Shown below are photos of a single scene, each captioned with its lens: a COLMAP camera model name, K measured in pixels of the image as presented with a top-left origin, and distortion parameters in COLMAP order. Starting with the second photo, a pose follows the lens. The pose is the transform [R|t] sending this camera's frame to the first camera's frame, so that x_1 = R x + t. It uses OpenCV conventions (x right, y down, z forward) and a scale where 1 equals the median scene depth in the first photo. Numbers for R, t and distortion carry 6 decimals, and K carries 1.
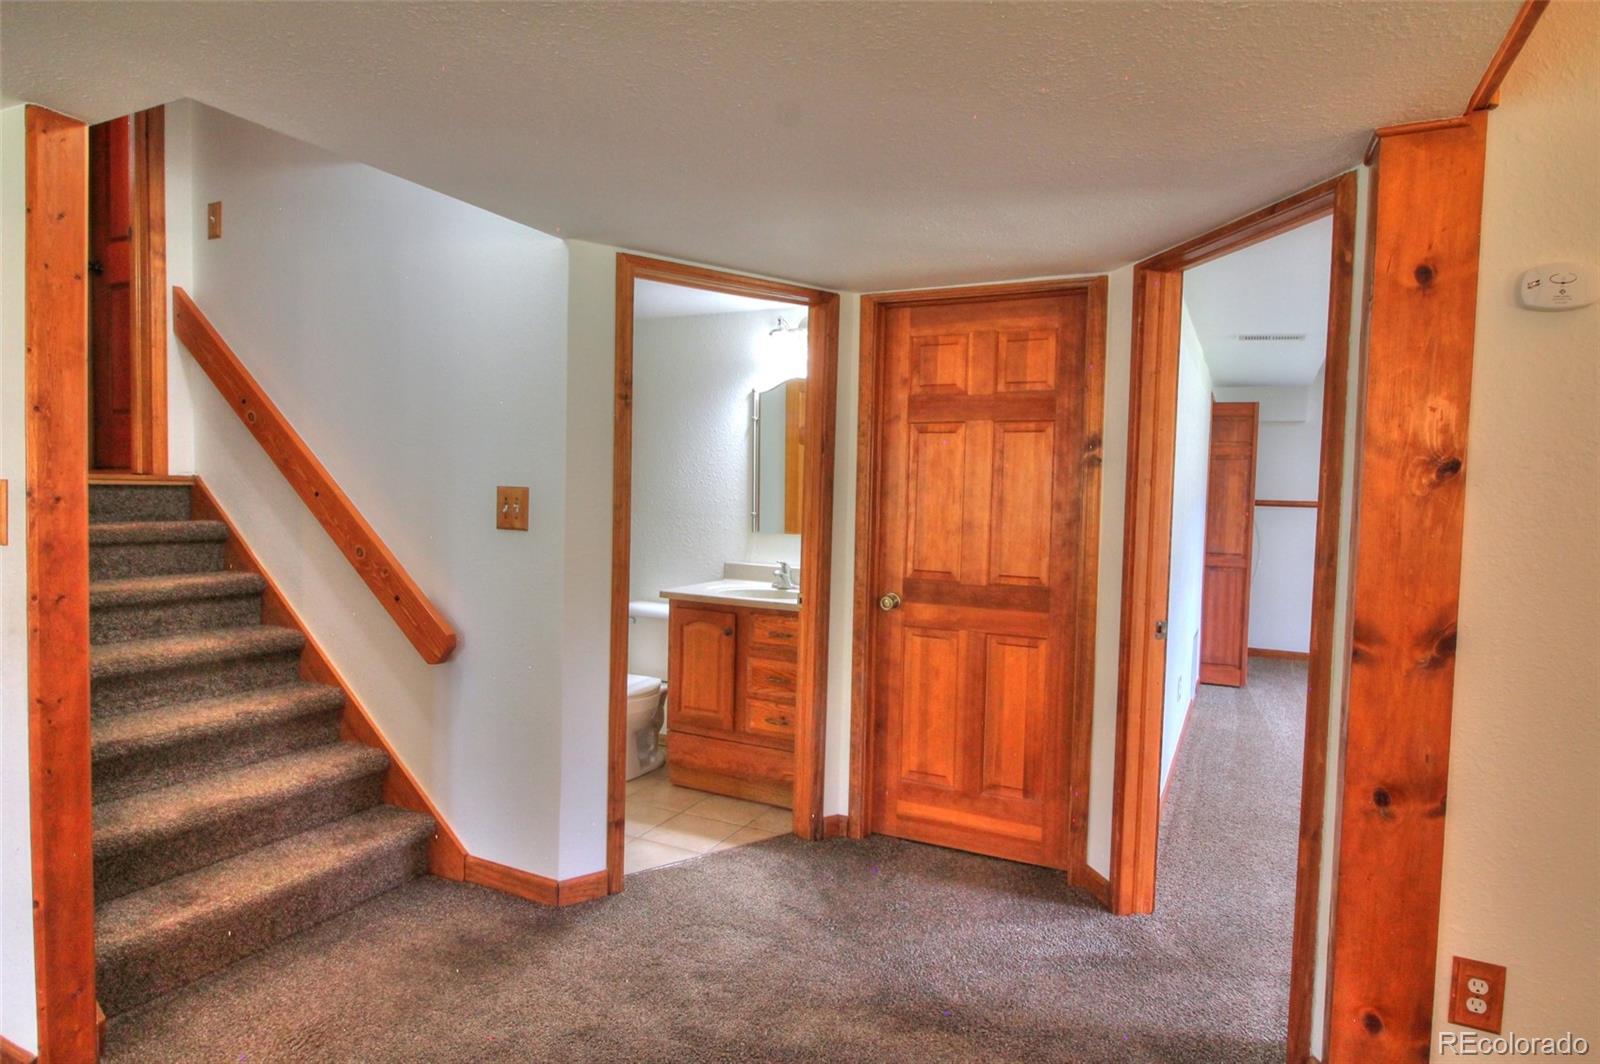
lens RADIAL K [[894.5, 0, 815.5], [0, 894.5, 522.2], [0, 0, 1]] dist [-0.011765, 0.000024]
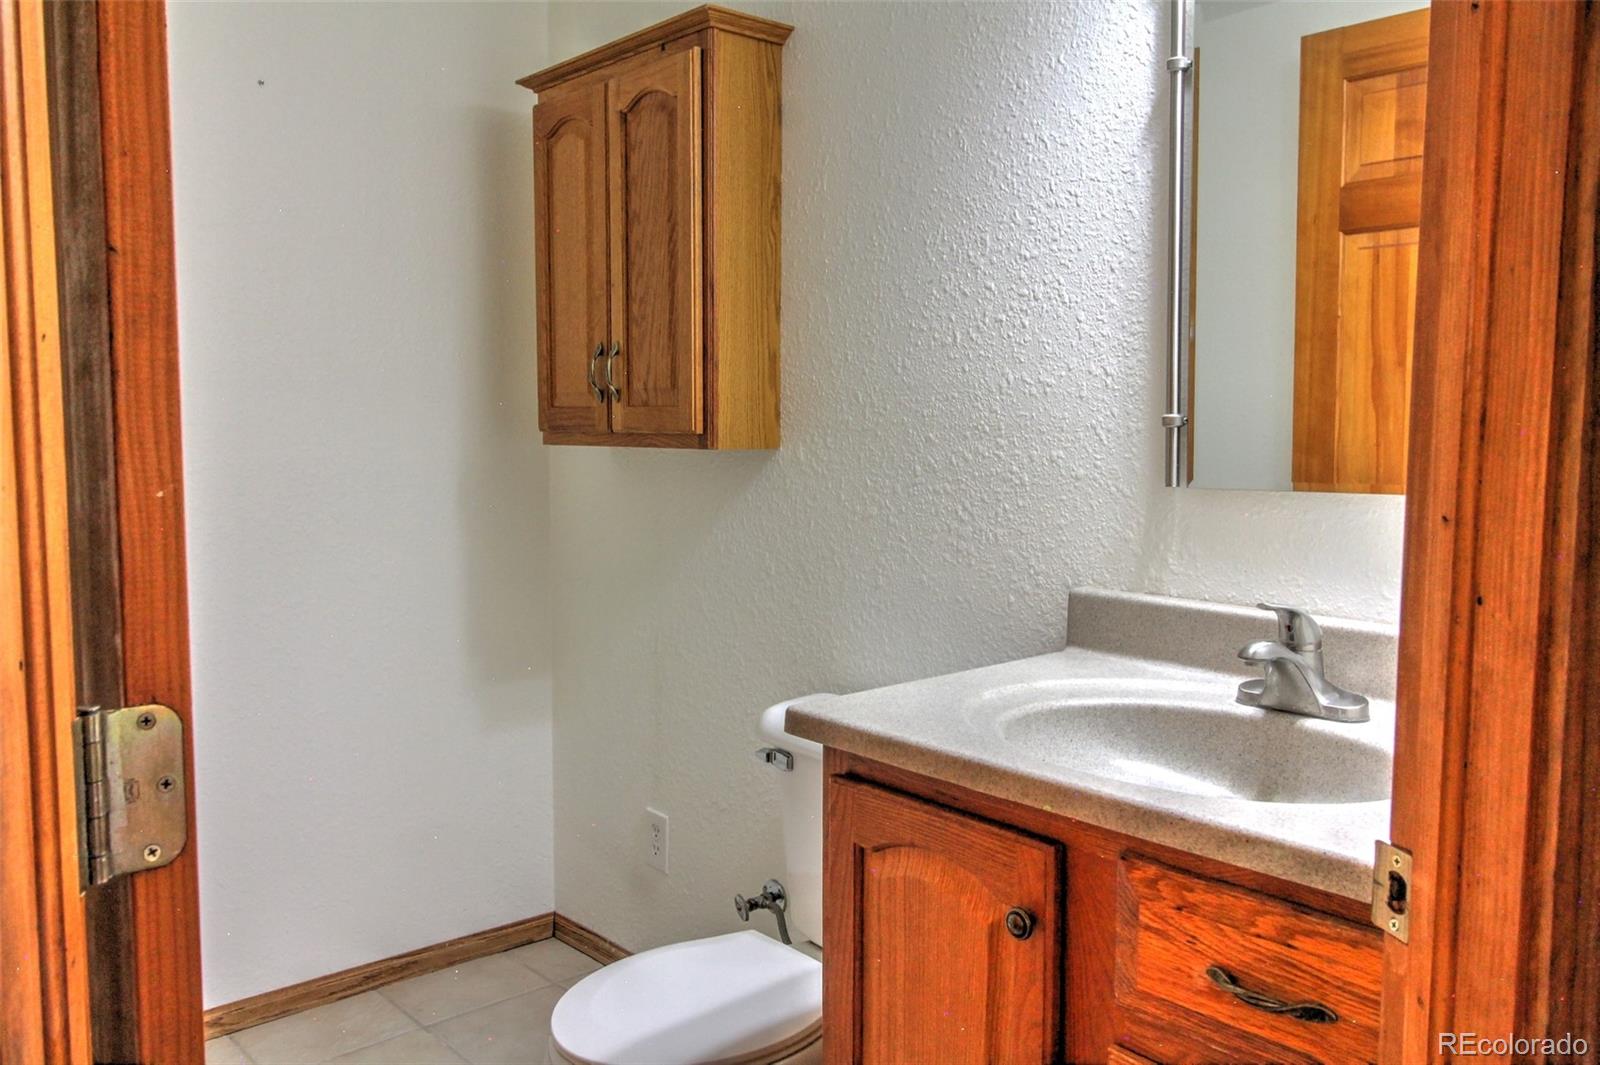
lens RADIAL K [[1268.2, 0, 800.6], [0, 1268.2, 533.9], [0, 0, 1]] dist [-0.007565, 0.004241]
pose [[0.919907, 0.011134, -0.391978, -0.024014], [0.003901, 0.999288, 0.037539, 0.011390], [0.392117, -0.036062, 0.919208, 0.659075]]
